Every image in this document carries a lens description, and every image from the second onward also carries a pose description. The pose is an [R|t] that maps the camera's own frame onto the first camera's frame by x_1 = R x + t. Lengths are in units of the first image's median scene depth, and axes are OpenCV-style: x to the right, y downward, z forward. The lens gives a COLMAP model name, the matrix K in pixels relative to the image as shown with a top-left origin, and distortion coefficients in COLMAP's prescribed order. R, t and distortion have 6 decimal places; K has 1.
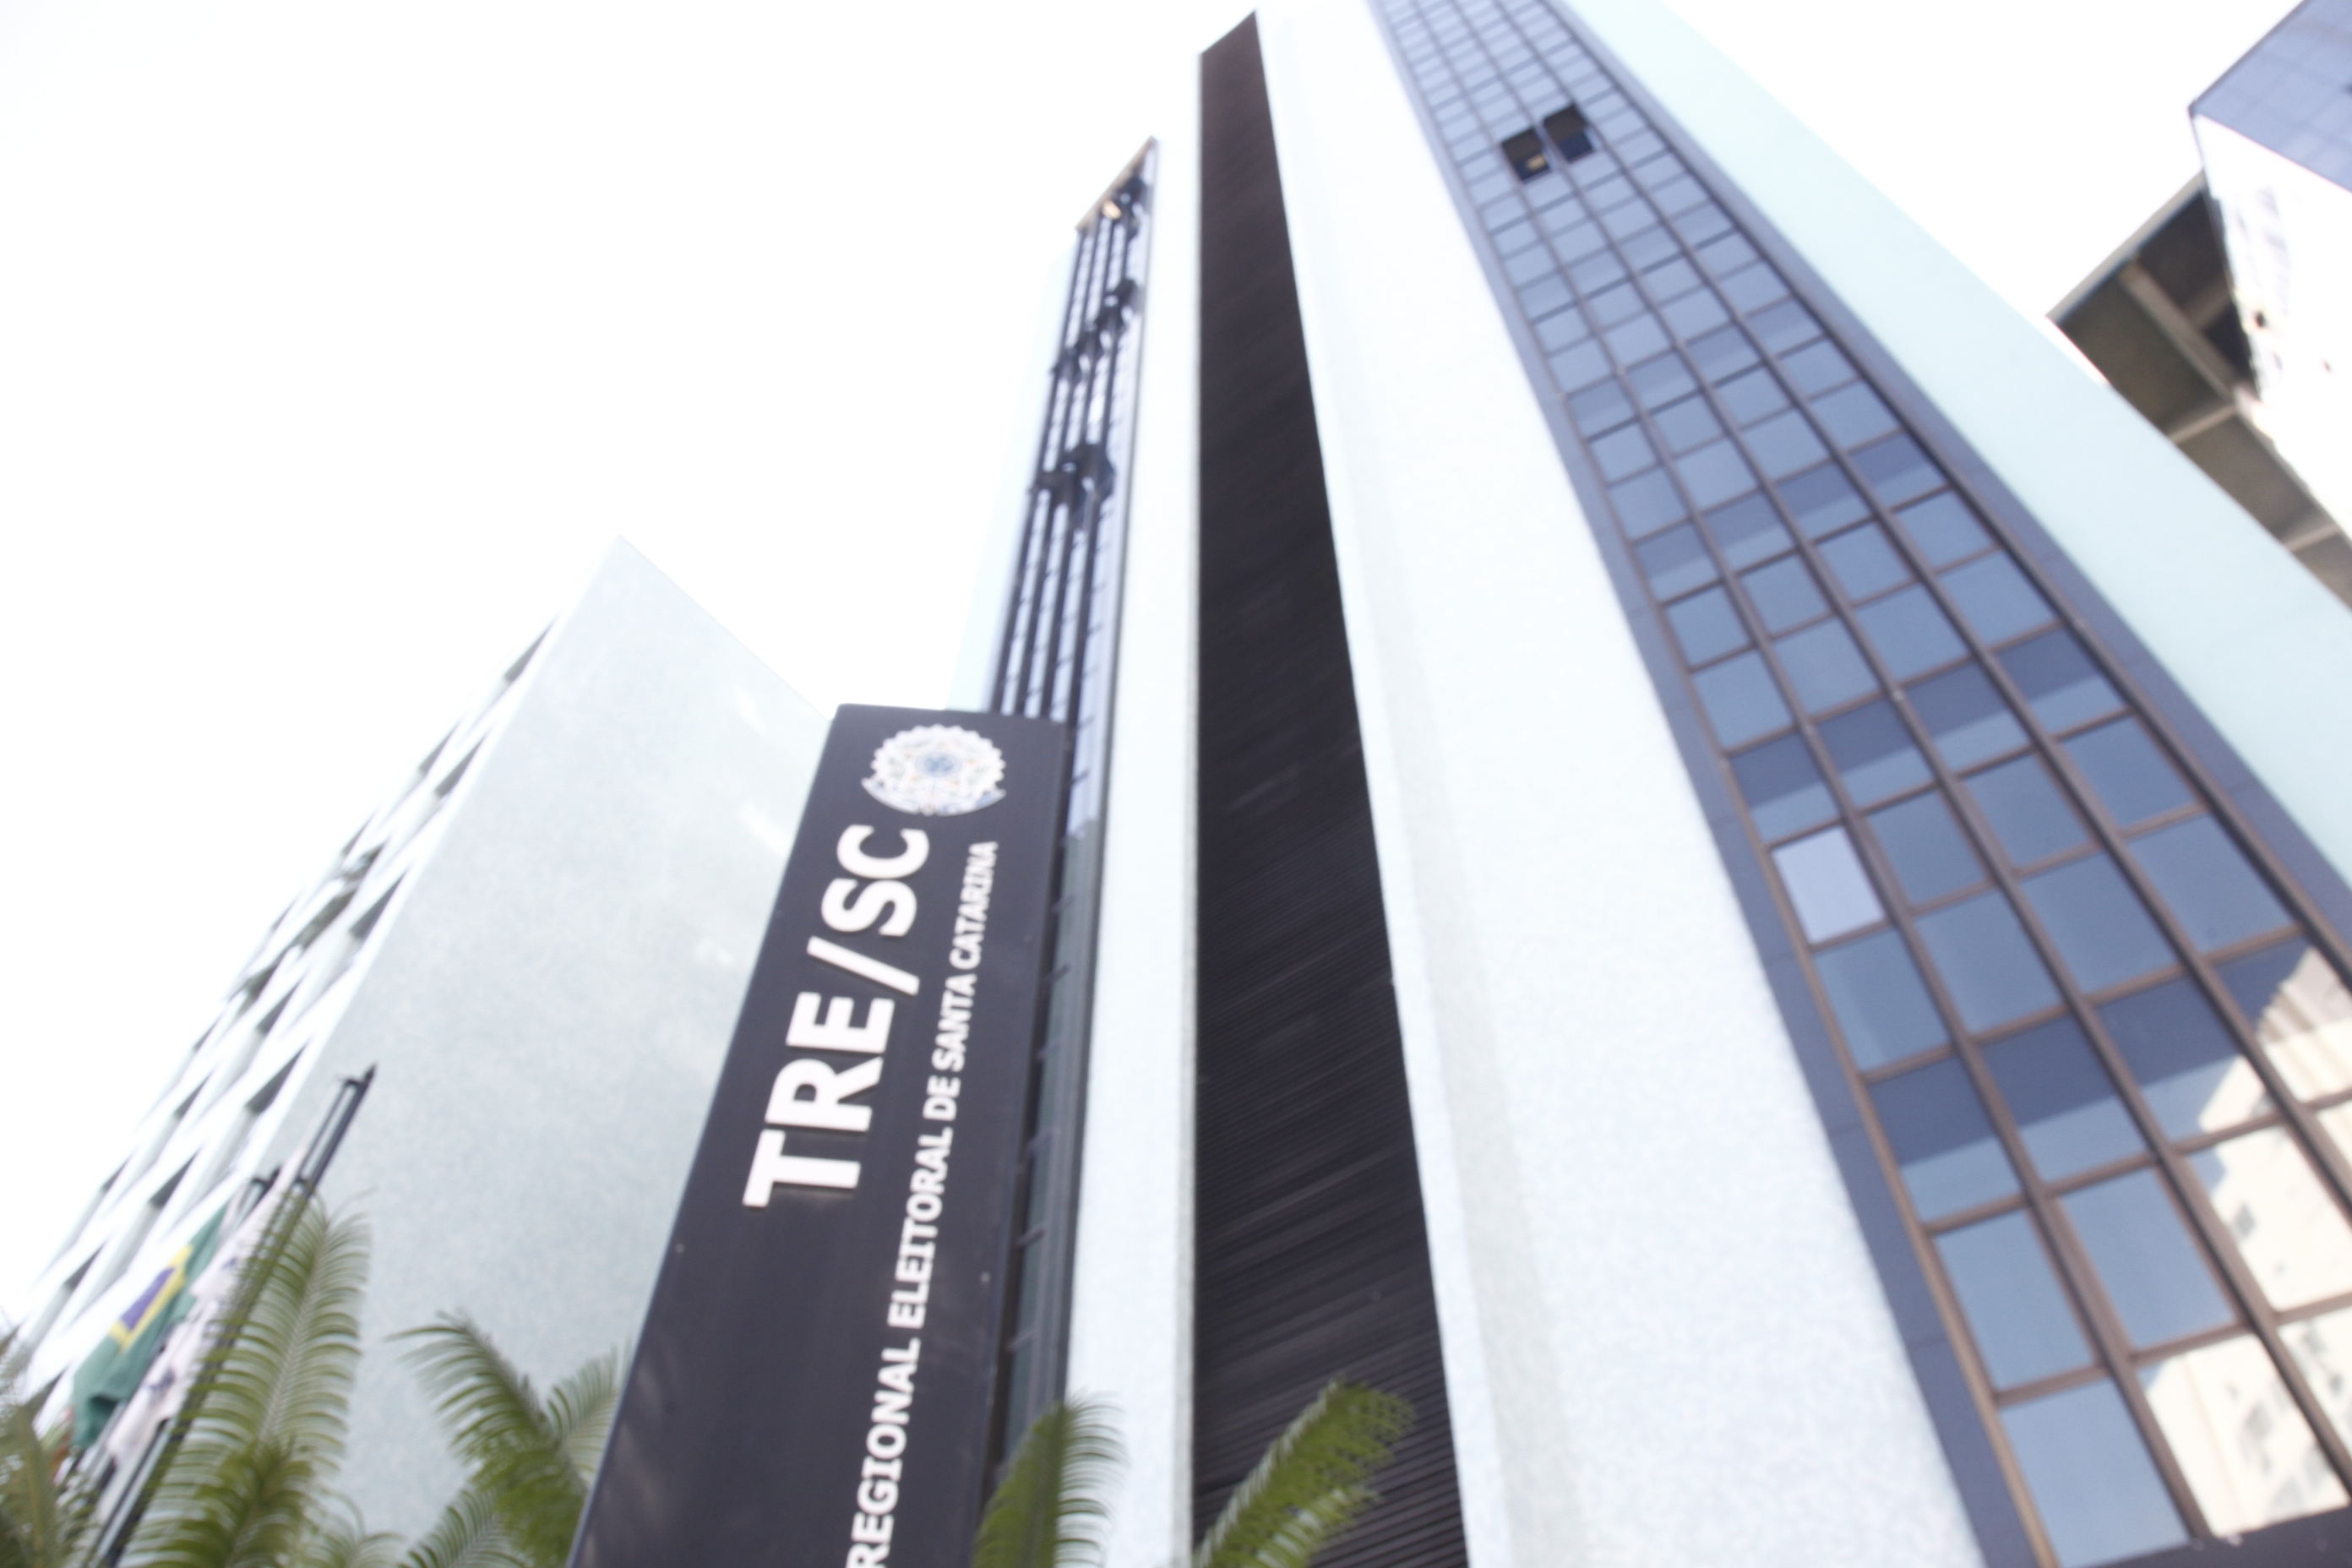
lens RADIAL K [[1622.2, 0, 1236.5], [0, 1622.2, 802.7], [0, 0, 1]] dist [-0.114010, 0.062685]
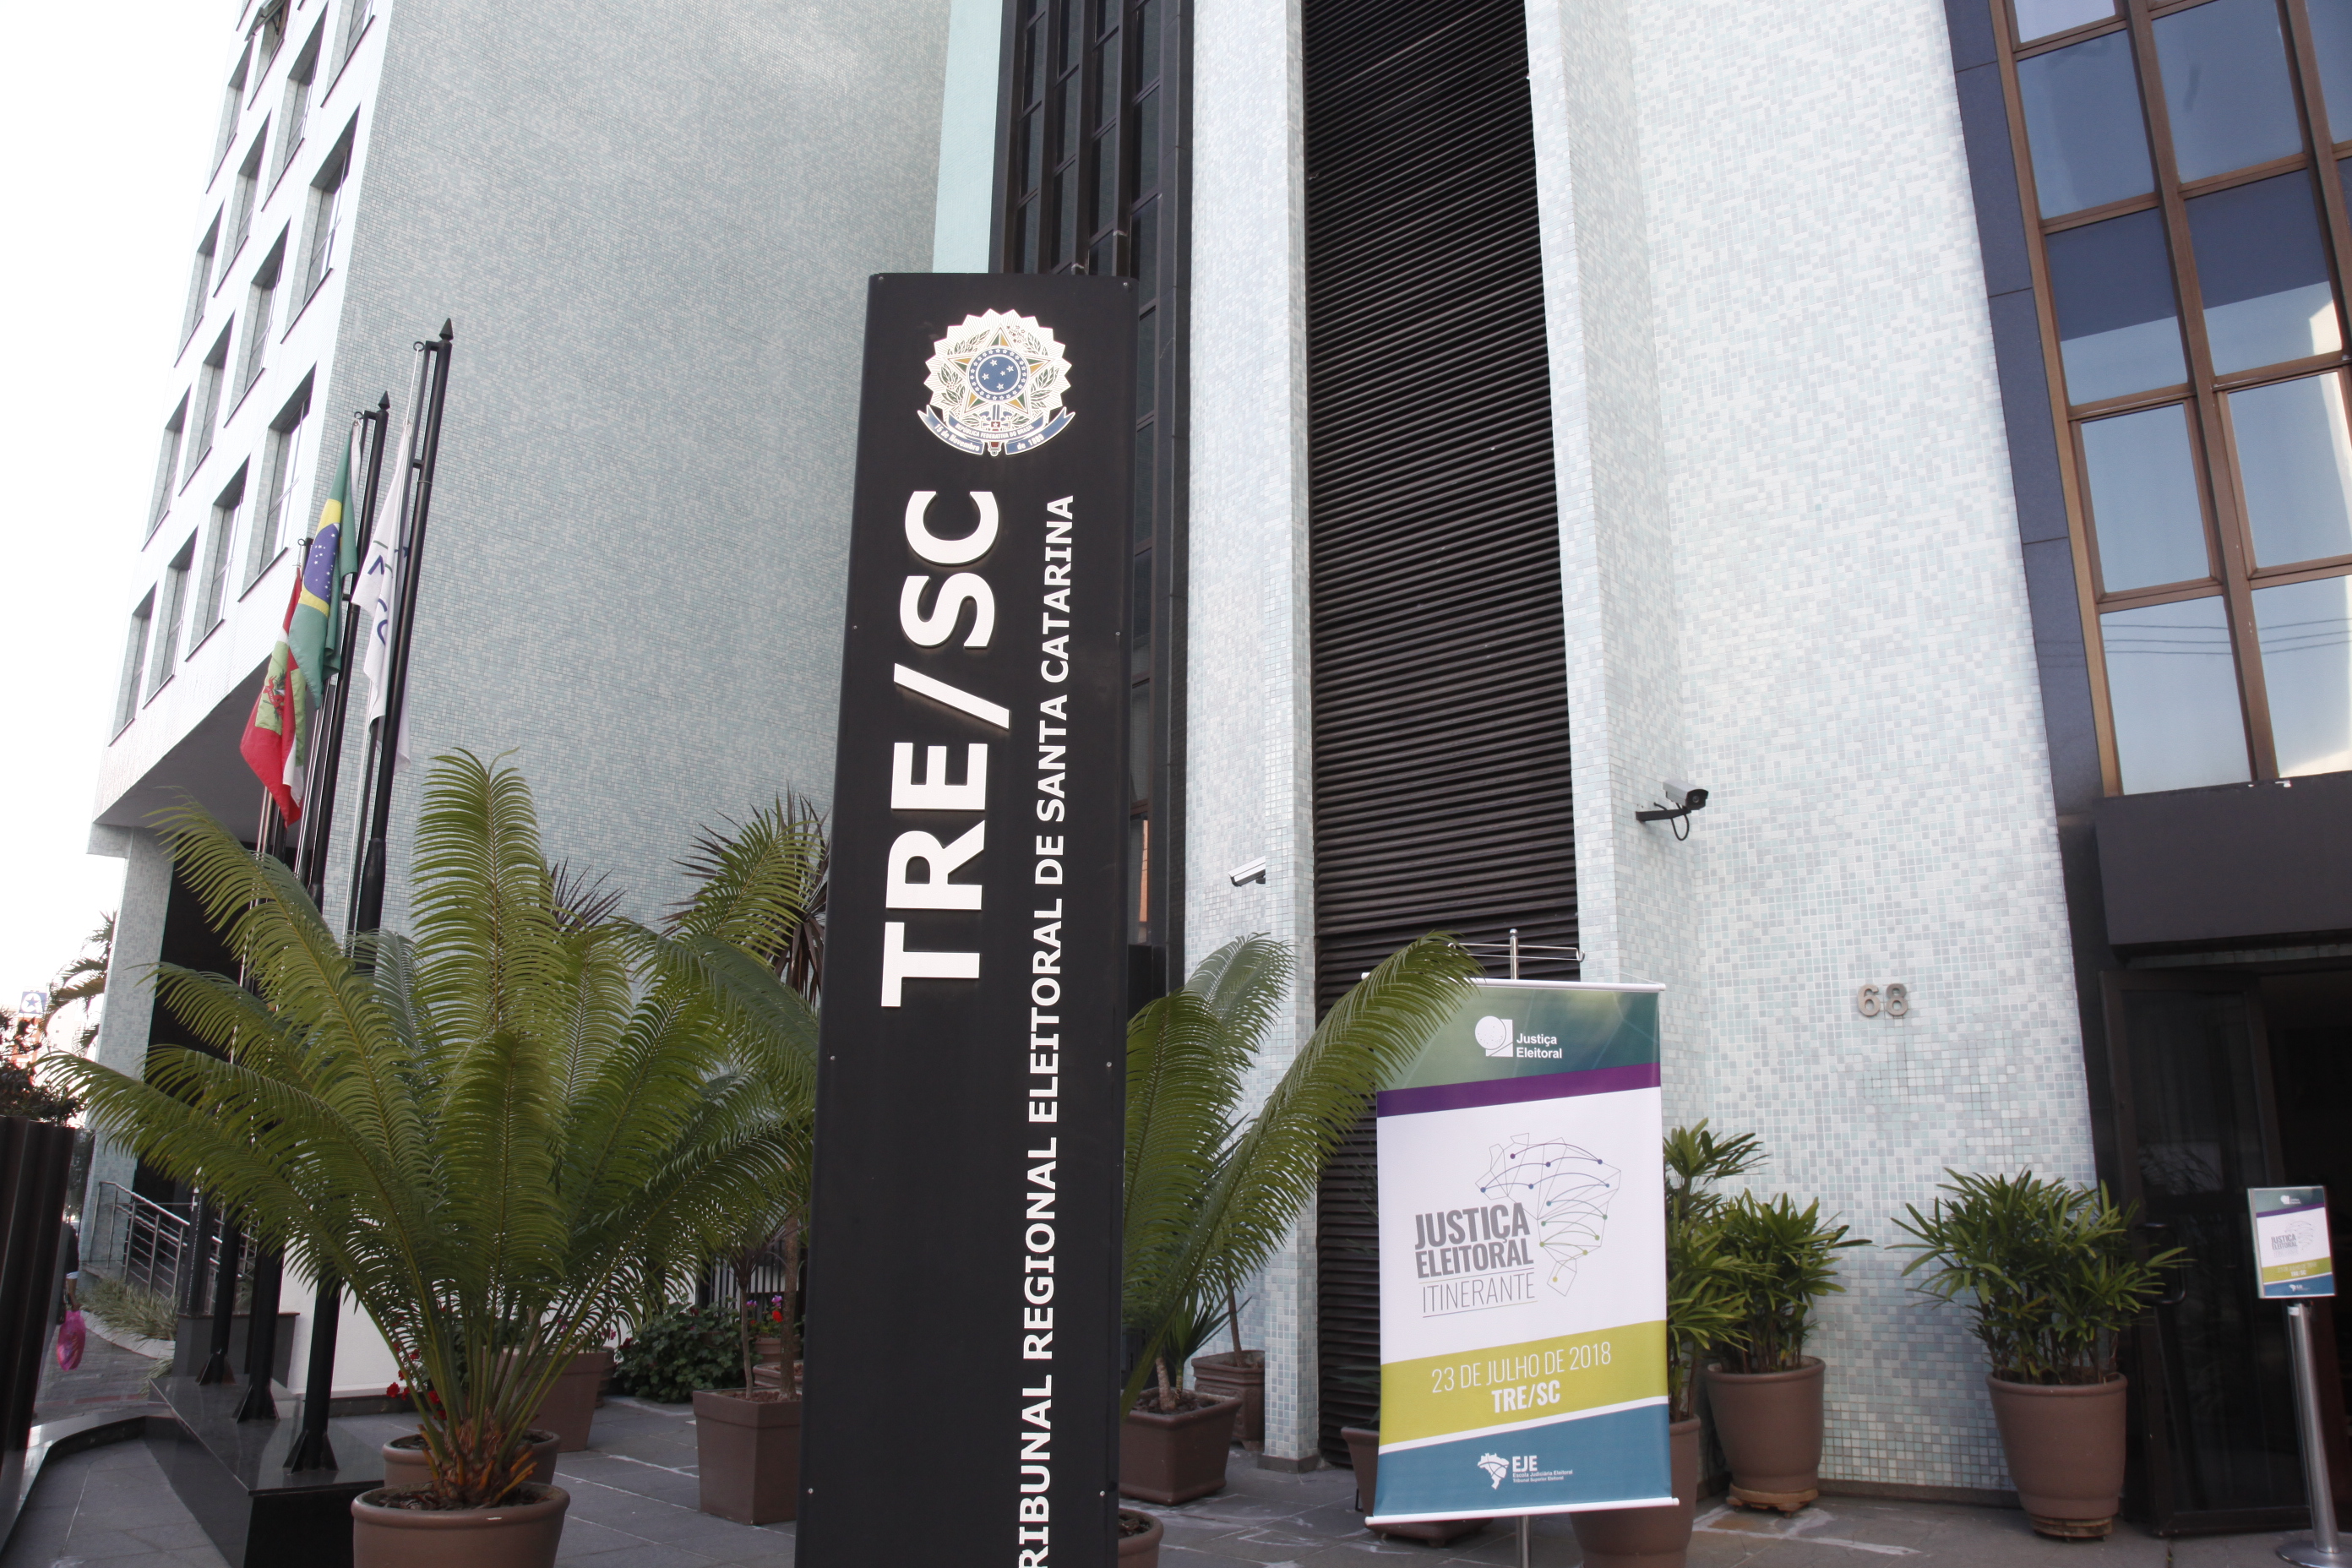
lens RADIAL K [[1651.7, 0, 1234.8], [0, 1651.7, 789.7], [0, 0, 1]] dist [-0.130930, 0.102649]
pose [[0.997106, -0.002330, -0.075992, 0.011944], [0.049163, 0.782184, 0.621105, -0.423045], [0.057992, -0.623043, 0.780035, 0.186394]]
